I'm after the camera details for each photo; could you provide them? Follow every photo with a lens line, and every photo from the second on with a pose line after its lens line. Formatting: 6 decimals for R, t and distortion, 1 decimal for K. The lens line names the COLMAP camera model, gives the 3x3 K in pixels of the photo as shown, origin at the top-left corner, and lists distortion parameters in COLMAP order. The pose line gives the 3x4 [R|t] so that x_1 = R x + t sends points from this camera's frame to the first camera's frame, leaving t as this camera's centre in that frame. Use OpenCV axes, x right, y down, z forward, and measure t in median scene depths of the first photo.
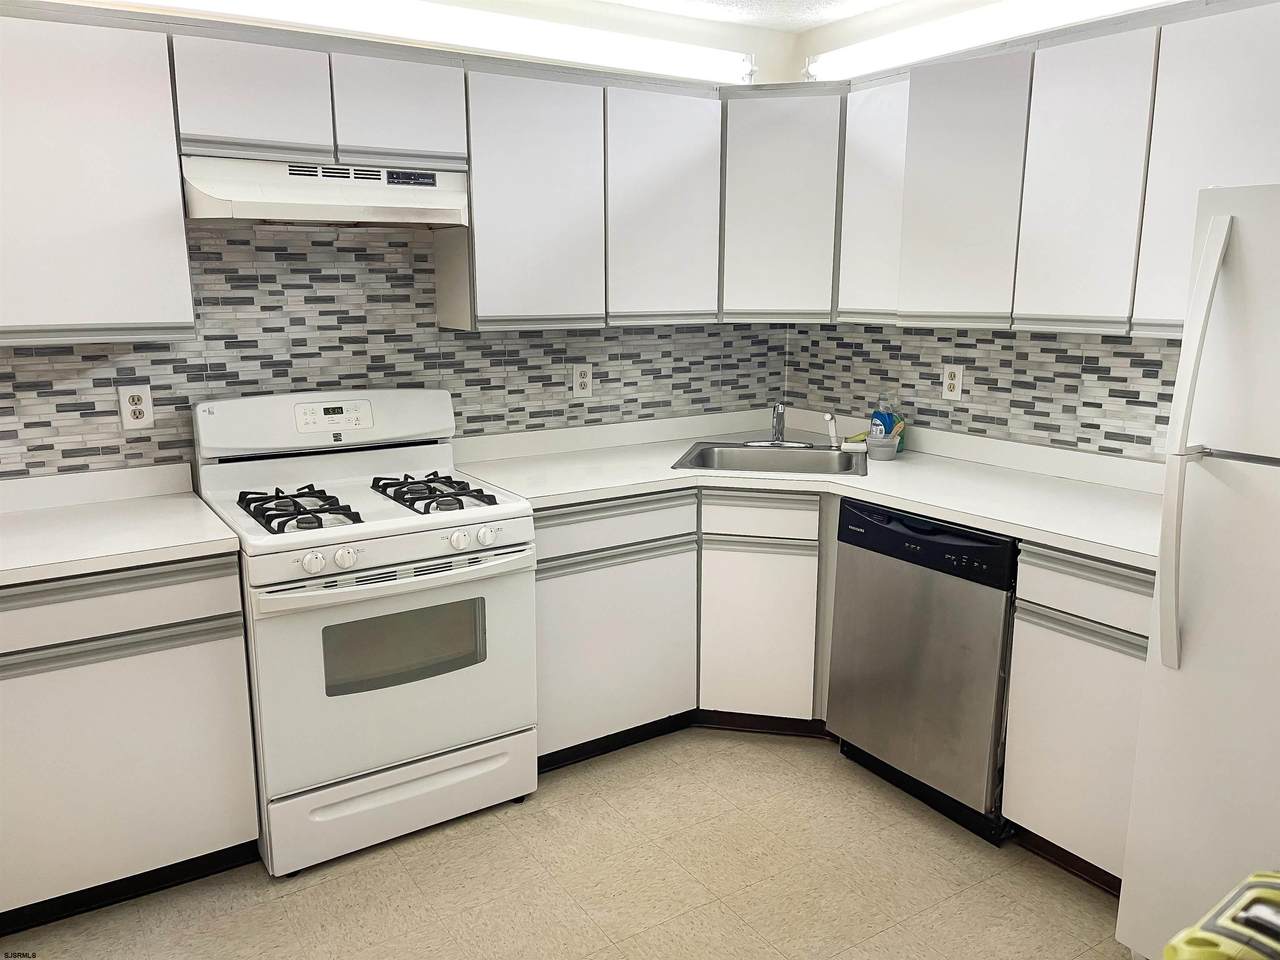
lens RADIAL K [[938.8, 0, 639.6], [0, 938.8, 517.4], [0, 0, 1]] dist [0.028807, 0.000960]
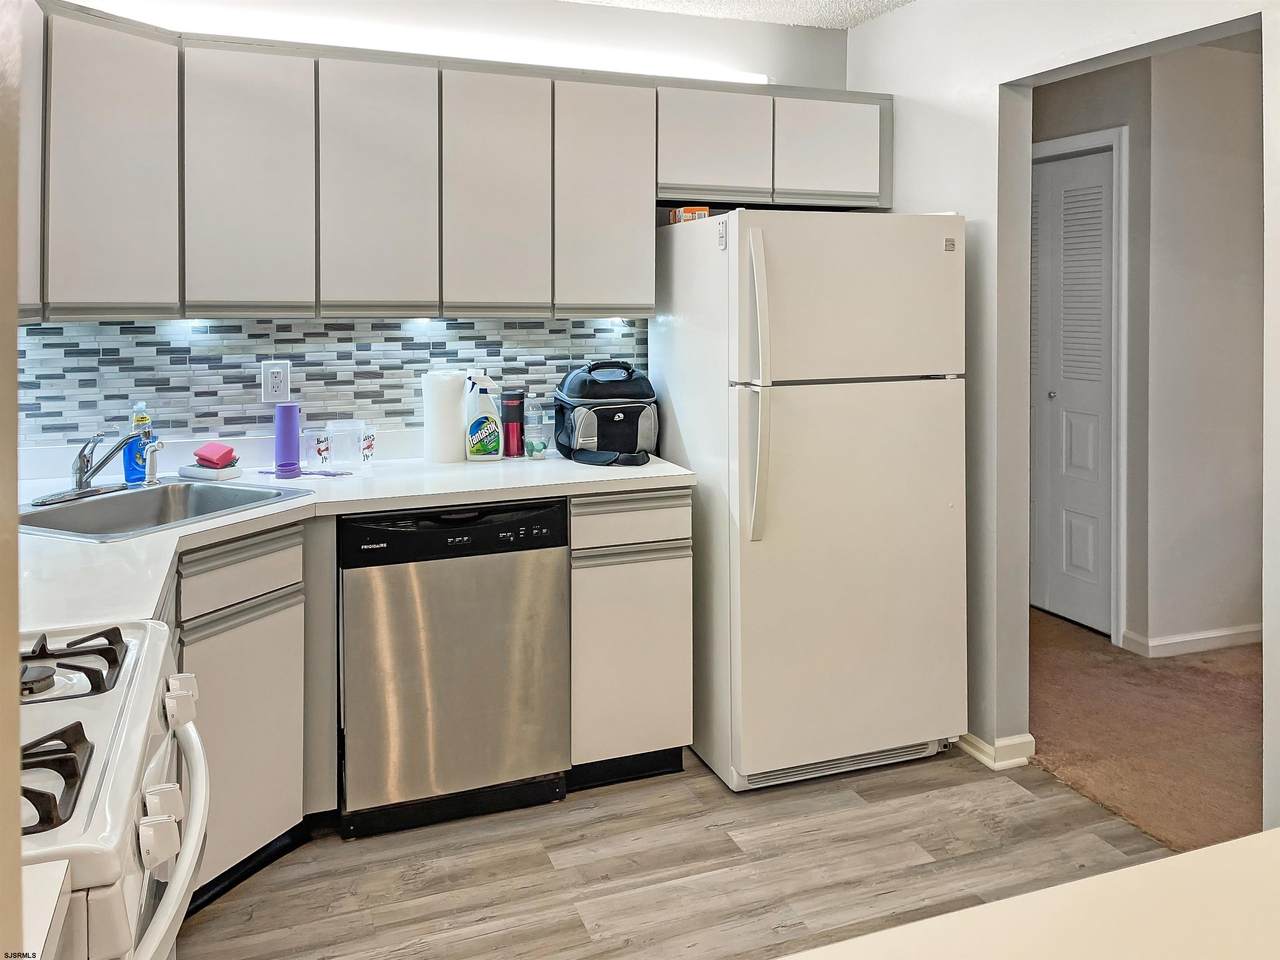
lens RADIAL K [[968.1, 0, 640.0], [0, 968.1, 480.0], [0, 0, 1]] dist [0.001729, 0.000278]
pose [[0.193116, -0.187278, 0.963137, -0.552478], [0.229762, 0.962954, 0.141173, -0.112503], [-0.953895, 0.194030, 0.228991, 0.512493]]
